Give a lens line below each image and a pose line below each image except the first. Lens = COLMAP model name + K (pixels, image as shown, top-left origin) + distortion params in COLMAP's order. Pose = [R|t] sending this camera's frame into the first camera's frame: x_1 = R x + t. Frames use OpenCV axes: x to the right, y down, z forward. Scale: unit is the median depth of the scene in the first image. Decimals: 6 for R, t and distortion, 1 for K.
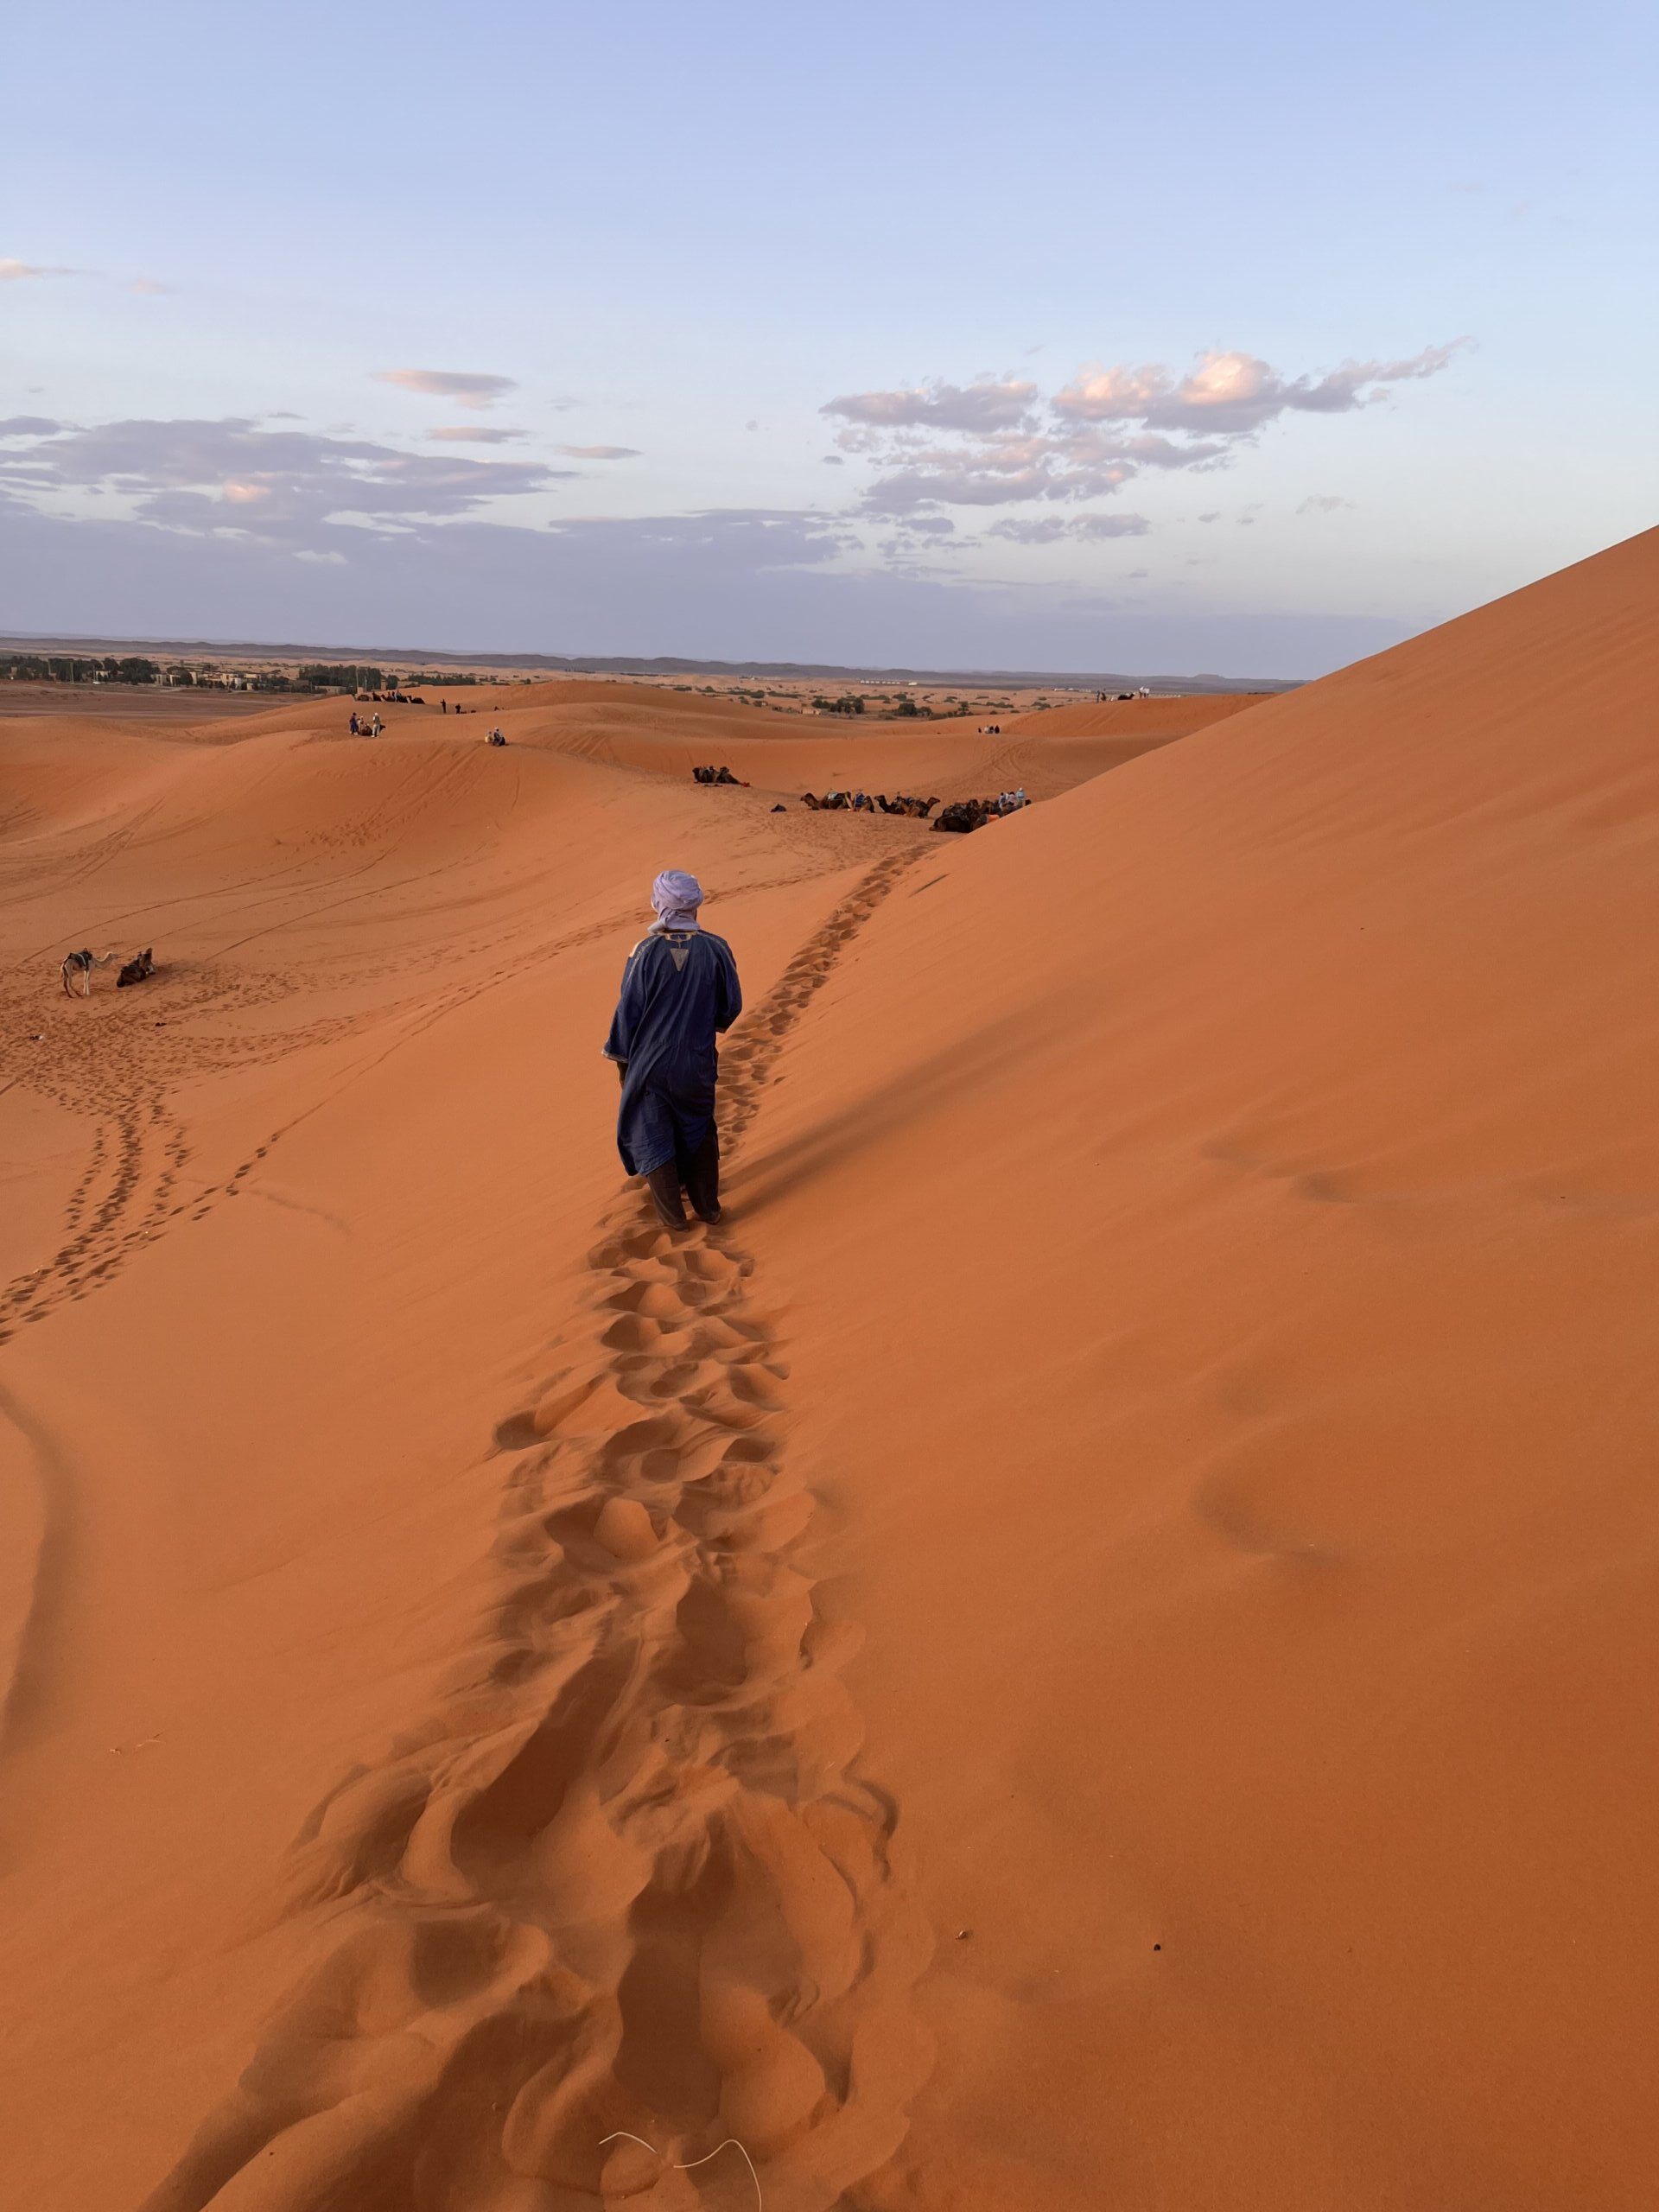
lens RADIAL K [[1673.4, 0, 829.5], [0, 1673.4, 1106.0], [0, 0, 1]] dist [-0.001337, 0.084475]
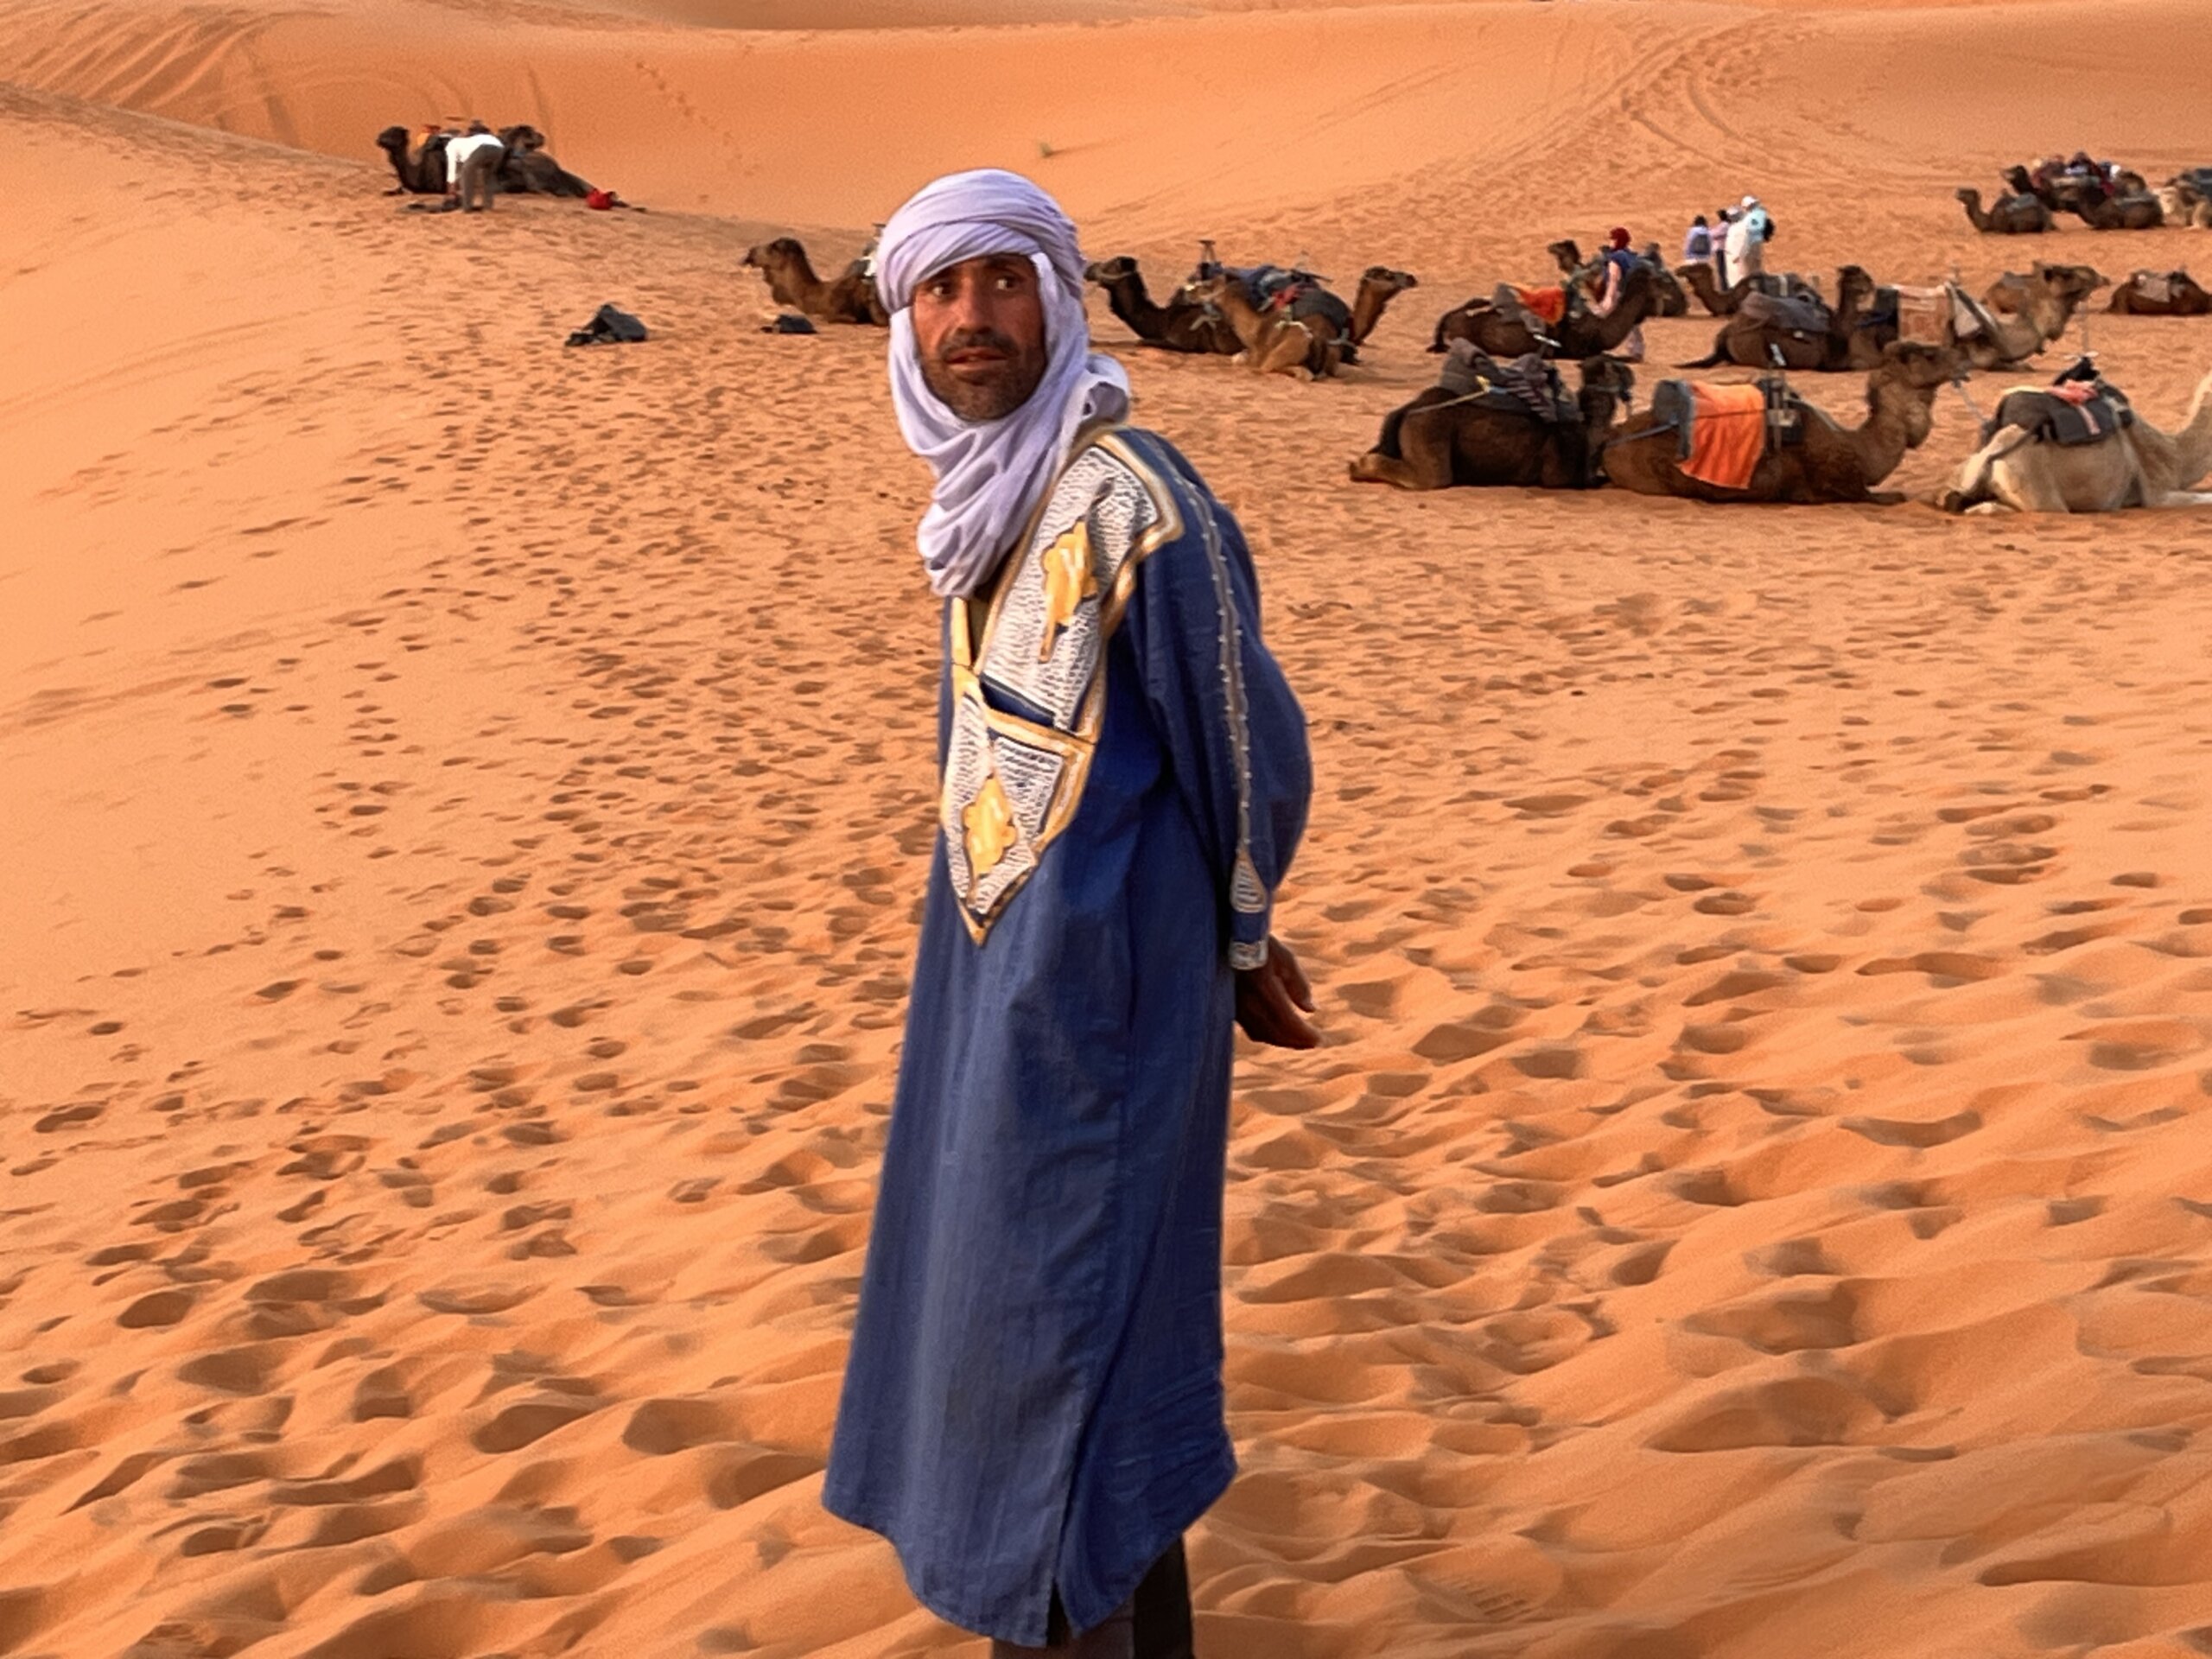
lens RADIAL K [[4898.0, 0, 1106.0], [0, 4898.0, 829.5], [0, 0, 1]] dist [0.142773, -0.652384]
pose [[0.999935, -0.010972, -0.003131, 0.029606], [0.010770, 0.998227, -0.058533, -0.082588], [0.003768, 0.058495, 0.998281, 0.416091]]
